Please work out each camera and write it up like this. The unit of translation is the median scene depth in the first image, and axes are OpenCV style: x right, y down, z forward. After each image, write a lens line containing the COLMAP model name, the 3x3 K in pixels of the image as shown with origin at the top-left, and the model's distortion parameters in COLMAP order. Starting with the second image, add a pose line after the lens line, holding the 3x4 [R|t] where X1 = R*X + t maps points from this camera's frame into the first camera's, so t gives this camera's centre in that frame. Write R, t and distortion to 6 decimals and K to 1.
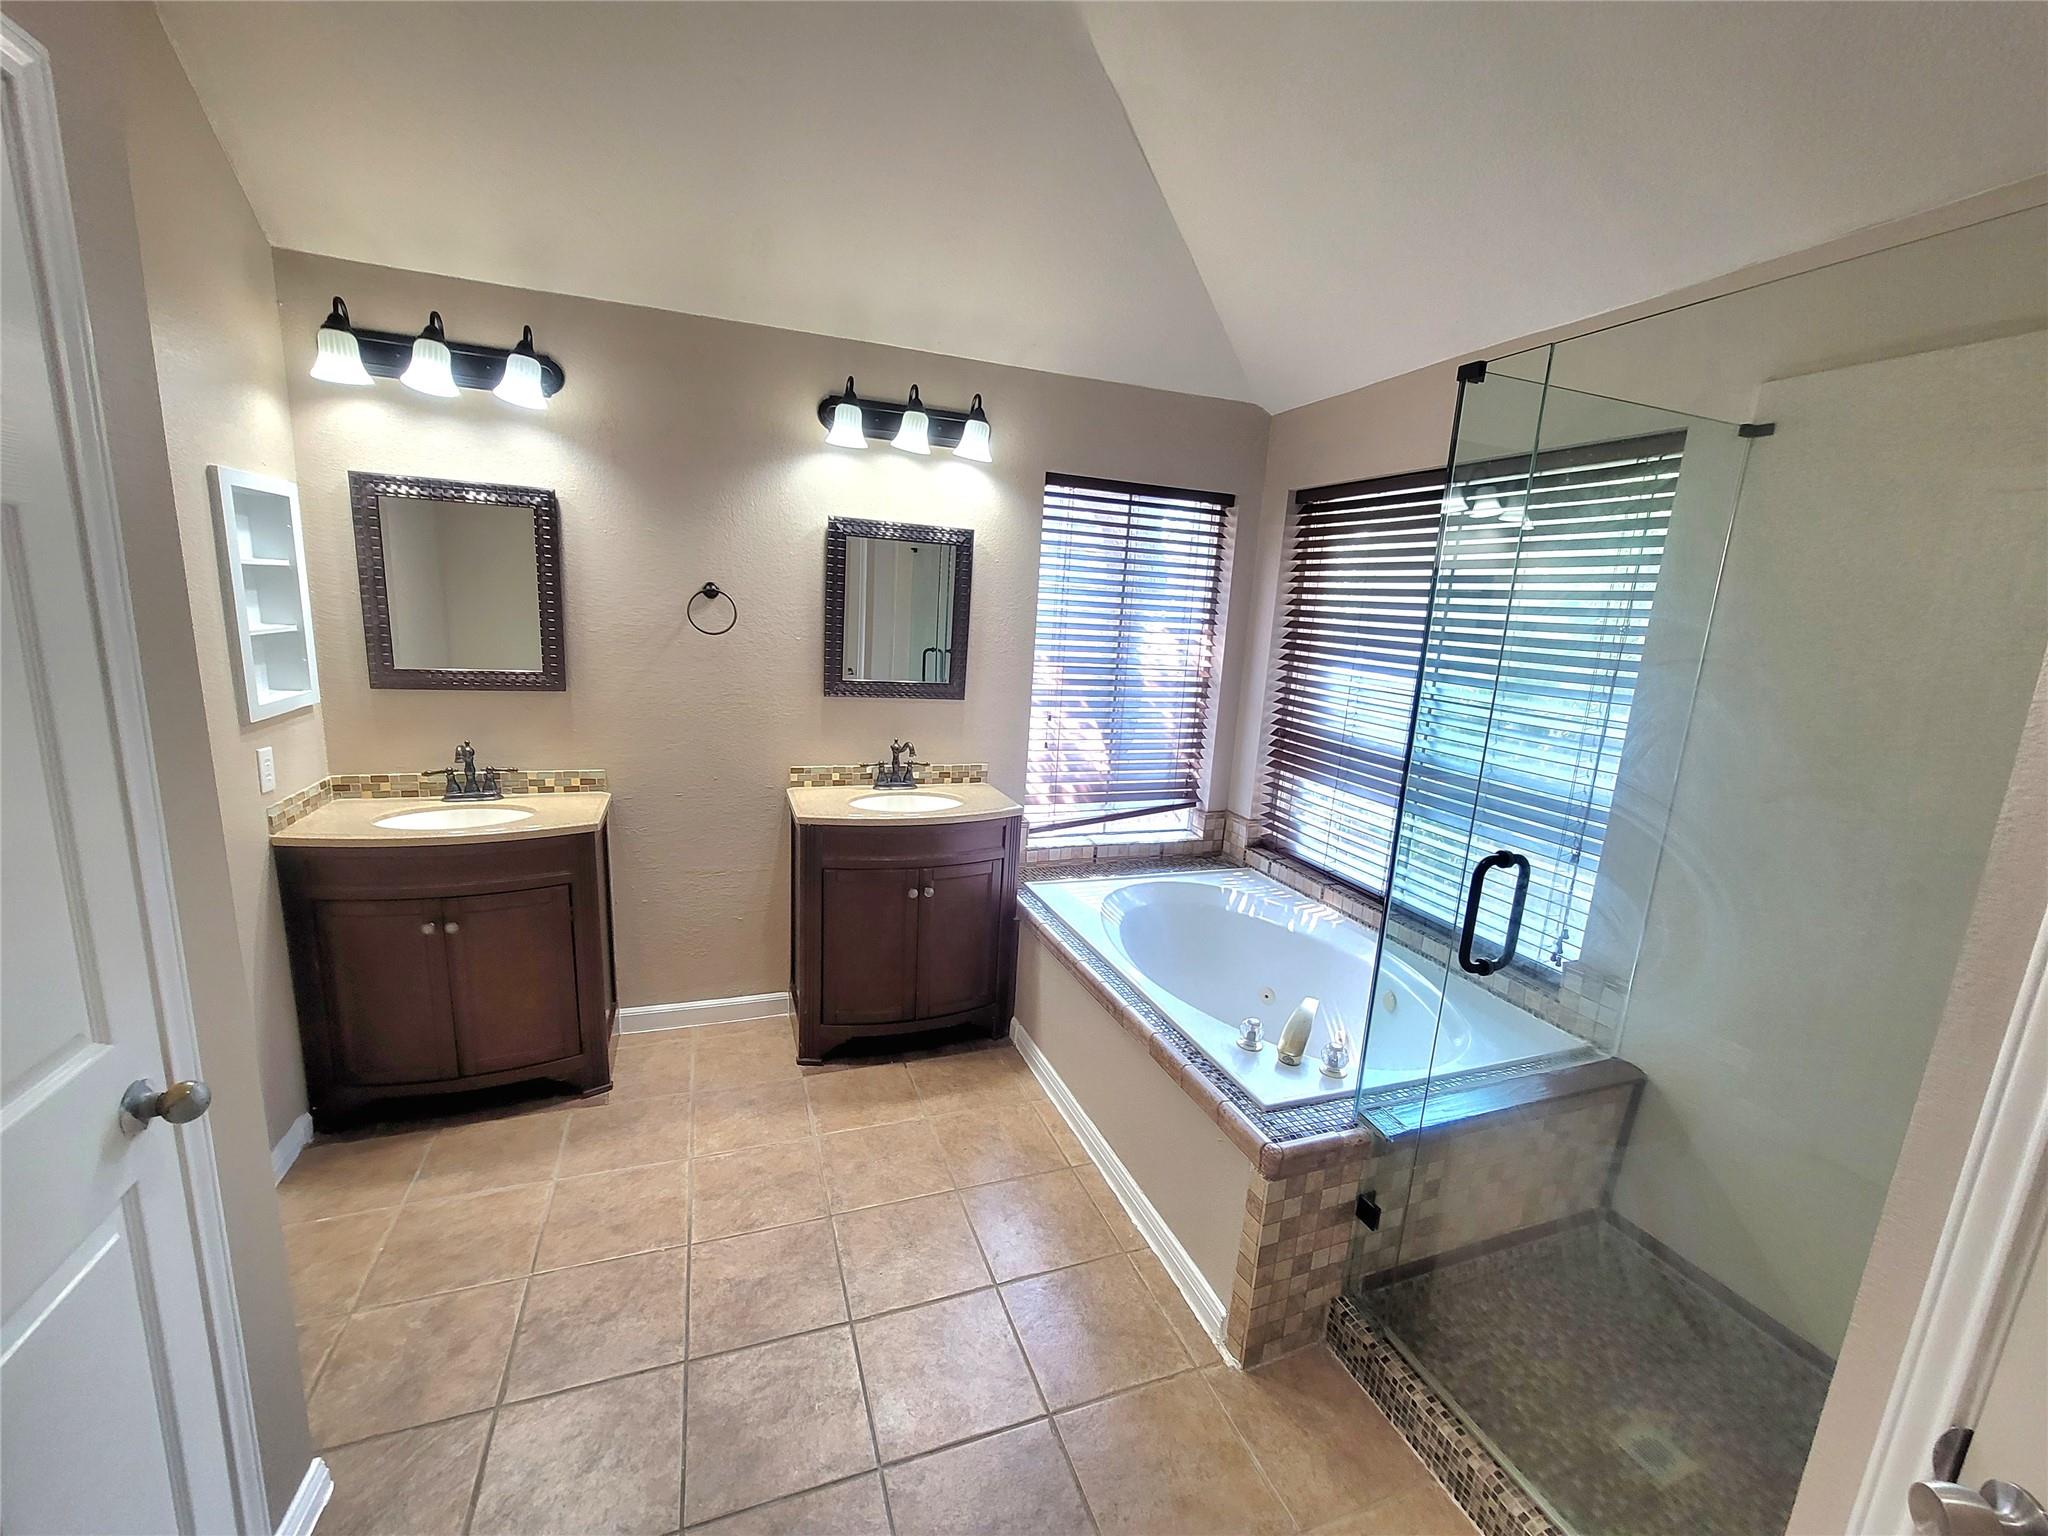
lens RADIAL K [[838.0, 0, 1034.3], [0, 838.0, 756.0], [0, 0, 1]] dist [0.000649, 0.000636]
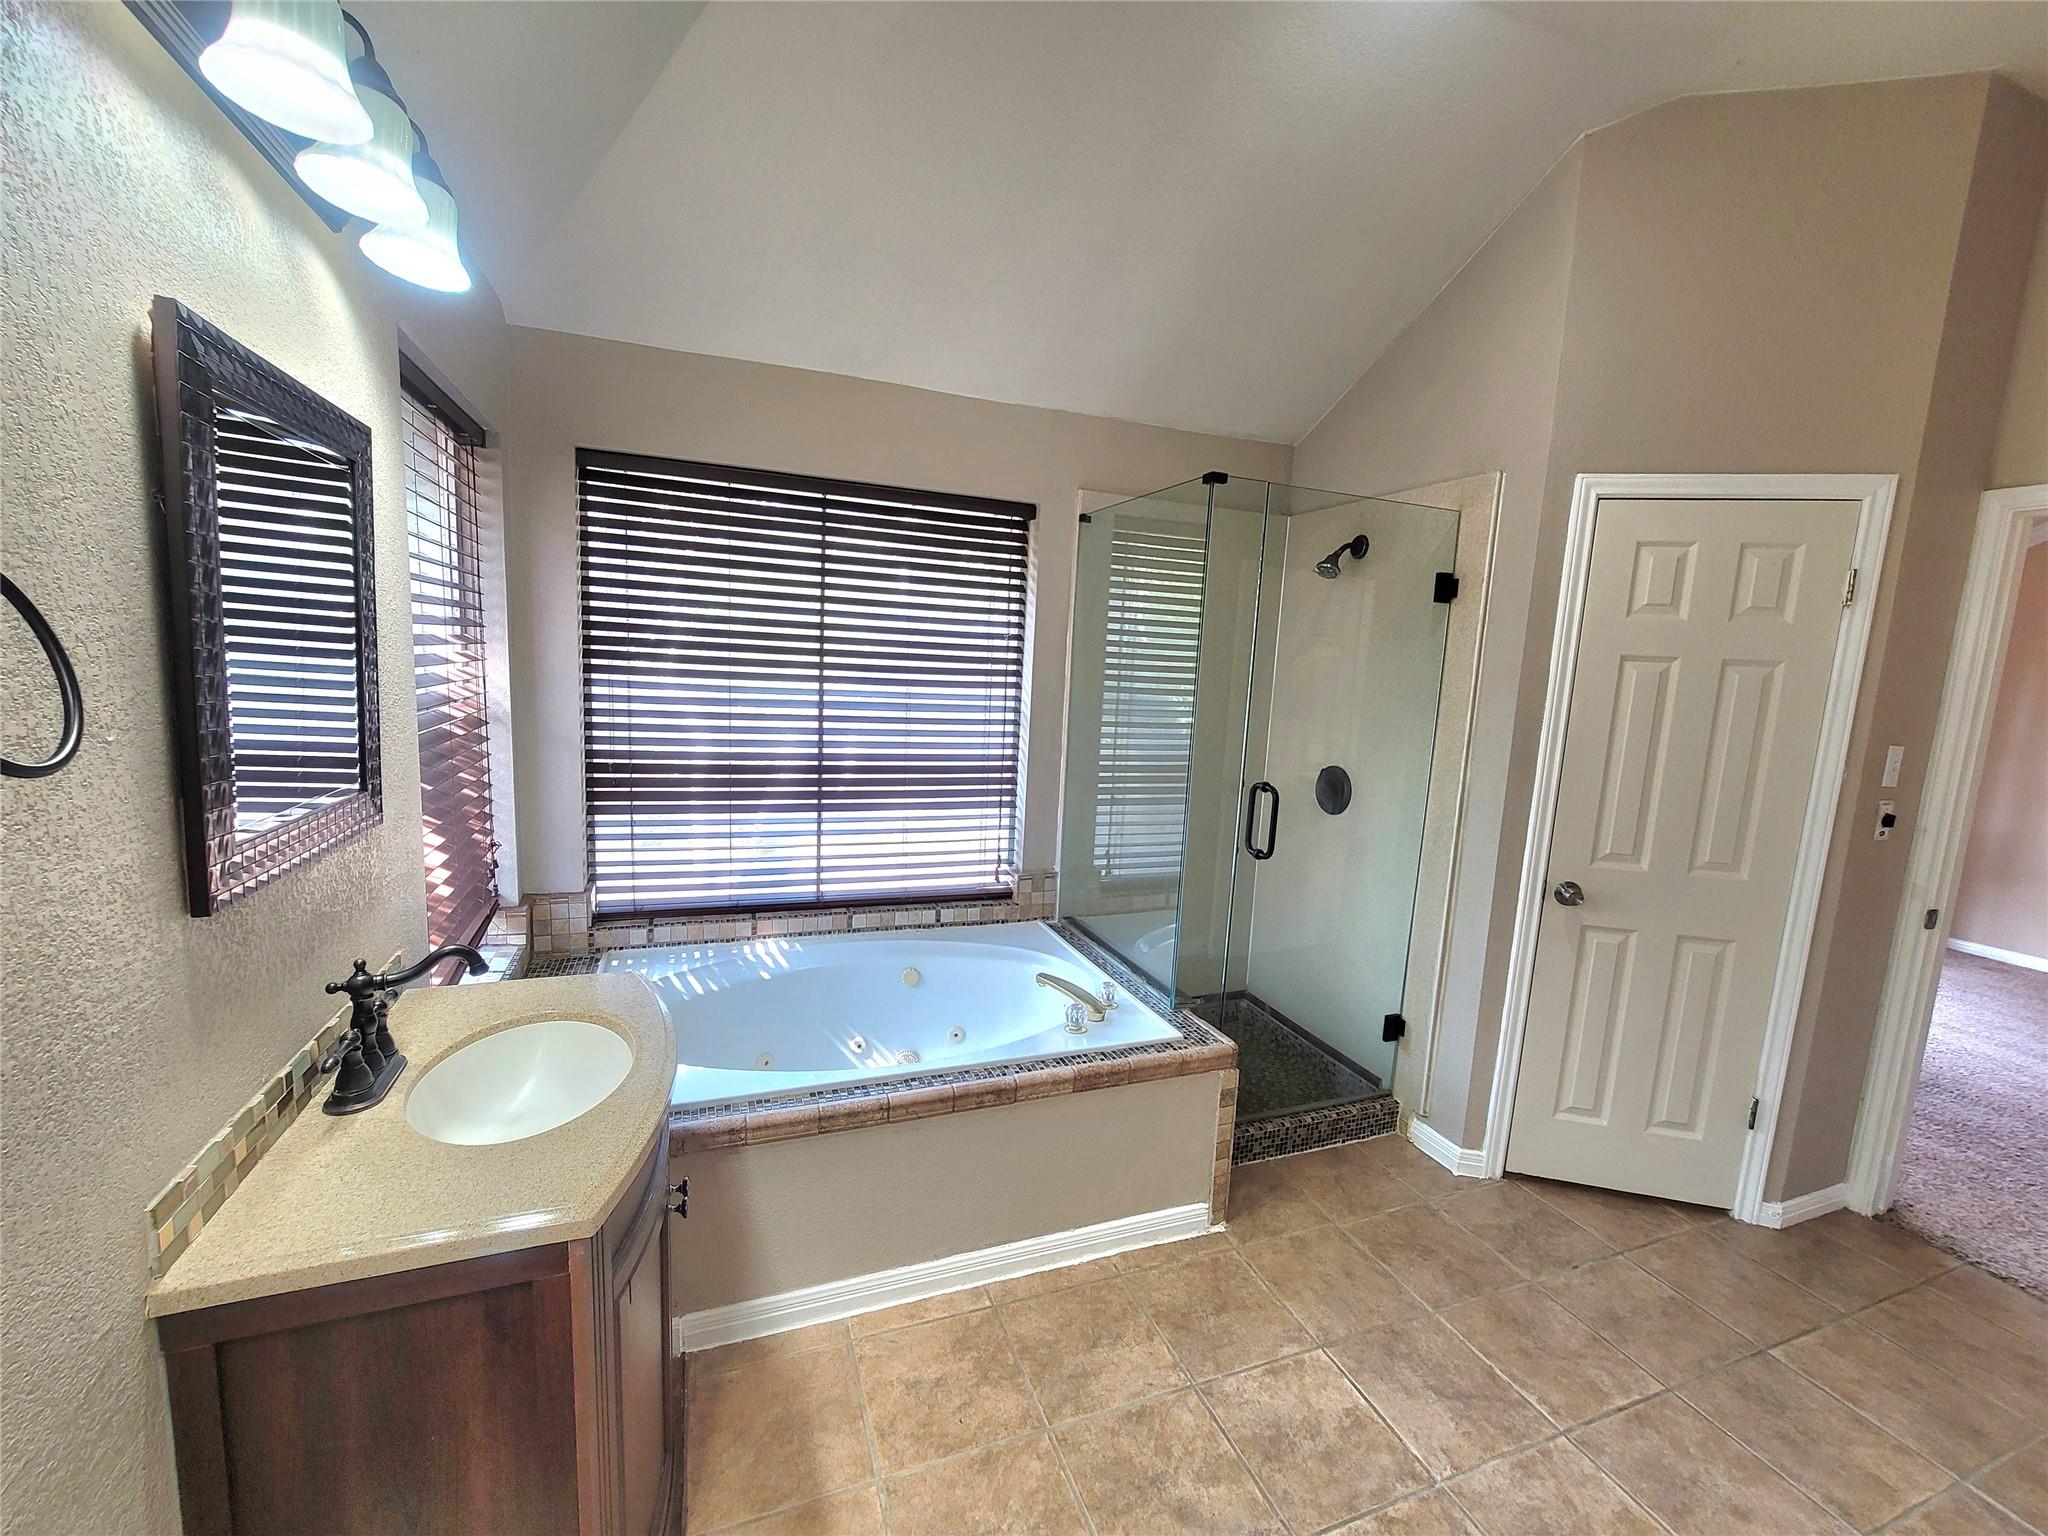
lens RADIAL K [[838.0, 0, 1035.1], [0, 838.0, 769.9], [0, 0, 1]] dist [0.000649, 0.000636]
pose [[0.018056, -0.198238, 0.979988, -0.589556], [0.145322, 0.970259, 0.193592, -0.154621], [-0.989220, 0.138919, 0.046328, 0.761331]]
